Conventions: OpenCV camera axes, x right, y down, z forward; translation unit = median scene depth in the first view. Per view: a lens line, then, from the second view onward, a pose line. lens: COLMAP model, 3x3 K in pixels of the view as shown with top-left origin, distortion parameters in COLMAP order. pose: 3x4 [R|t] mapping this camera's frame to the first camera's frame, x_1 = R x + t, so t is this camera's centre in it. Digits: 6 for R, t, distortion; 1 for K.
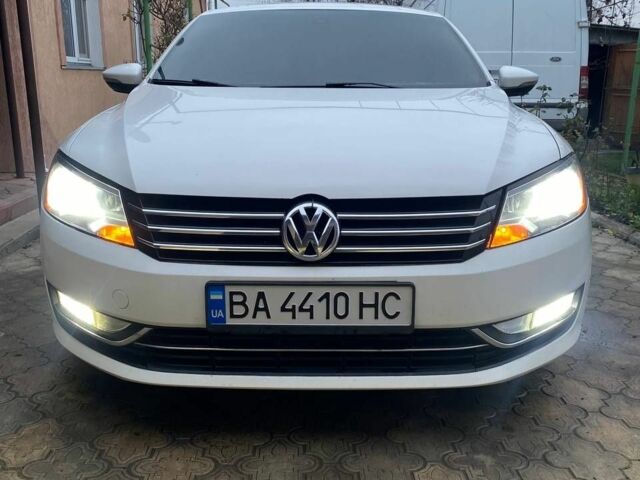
lens RADIAL K [[638.6, 0, 320.0], [0, 638.6, 240.0], [0, 0, 1]] dist [0.088504, -0.183254]
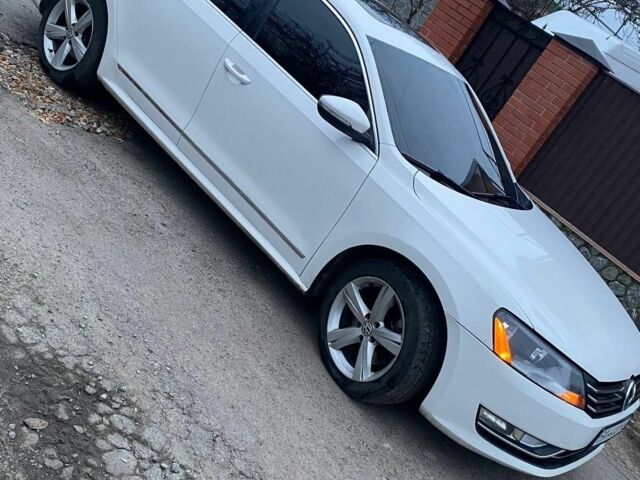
lens RADIAL K [[766.5, 0, 319.0], [0, 766.5, 227.7], [0, 0, 1]] dist [0.092744, -0.043179]
pose [[0.575015, 0.048792, 0.816687, -2.399260], [-0.351244, 0.916268, 0.192563, -0.579464], [-0.738908, -0.397583, 0.544006, 0.628042]]
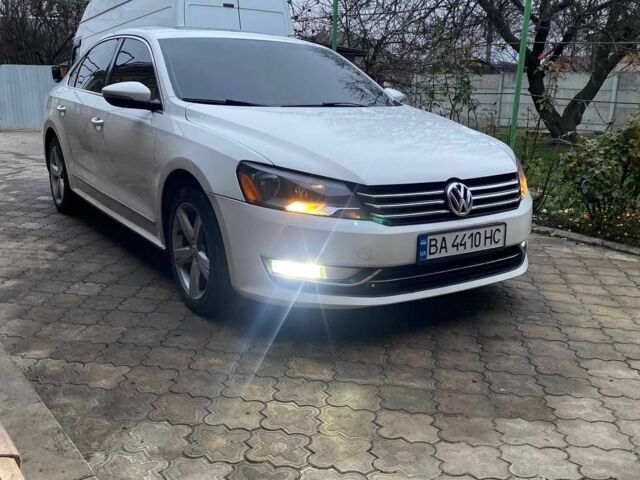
lens RADIAL K [[632.1, 0, 319.0], [0, 632.1, 253.2], [0, 0, 1]] dist [0.134534, -0.197446]
pose [[0.831681, -0.130186, 0.539777, -1.281858], [0.112366, 0.991473, 0.065996, -0.025090], [-0.543766, 0.005765, 0.839217, -0.239809]]
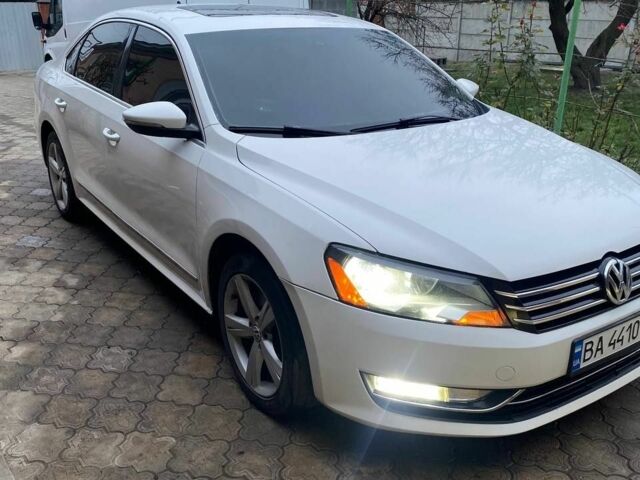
lens RADIAL K [[638.6, 0, 320.0], [0, 638.6, 240.0], [0, 0, 1]] dist [0.088504, -0.183254]
pose [[0.818581, -0.195685, 0.540030, -1.205124], [0.128273, 0.978713, 0.160209, -0.385048], [-0.559885, -0.061873, 0.826257, 0.257327]]
